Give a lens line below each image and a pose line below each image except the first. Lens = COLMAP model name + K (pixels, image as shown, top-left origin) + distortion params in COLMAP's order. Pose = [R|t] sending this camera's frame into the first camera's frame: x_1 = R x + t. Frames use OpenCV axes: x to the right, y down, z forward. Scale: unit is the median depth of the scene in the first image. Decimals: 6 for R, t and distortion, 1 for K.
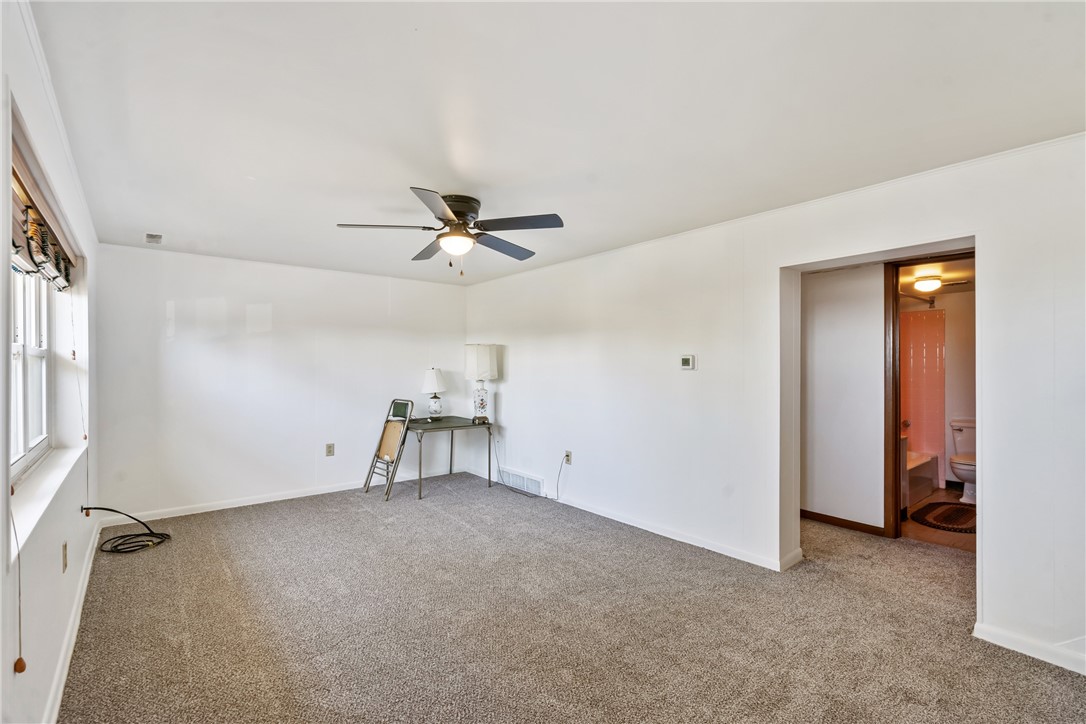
lens RADIAL K [[489.3, 0, 545.3], [0, 489.3, 363.1], [0, 0, 1]] dist [-0.002535, 0.000002]
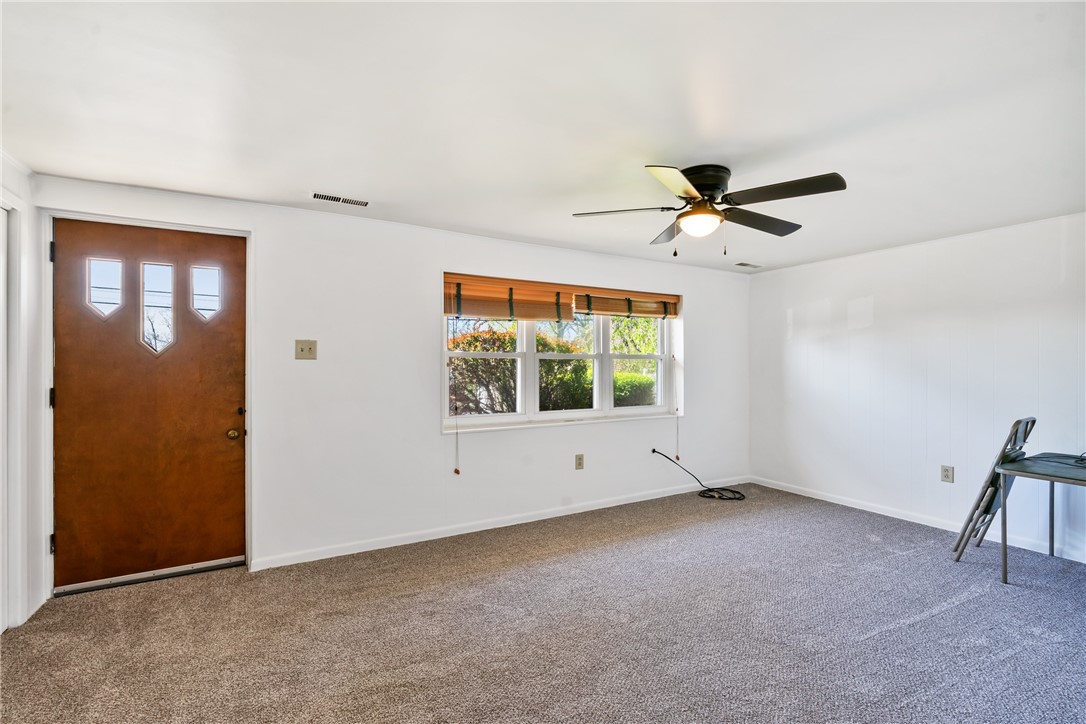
lens RADIAL K [[489.3, 0, 545.3], [0, 489.3, 363.1], [0, 0, 1]] dist [-0.002535, 0.000002]
pose [[-0.167211, -0.007513, -0.985893, 0.575523], [-0.000163, 0.999971, -0.007592, 0.015333], [0.985921, -0.001109, -0.167207, 0.719262]]
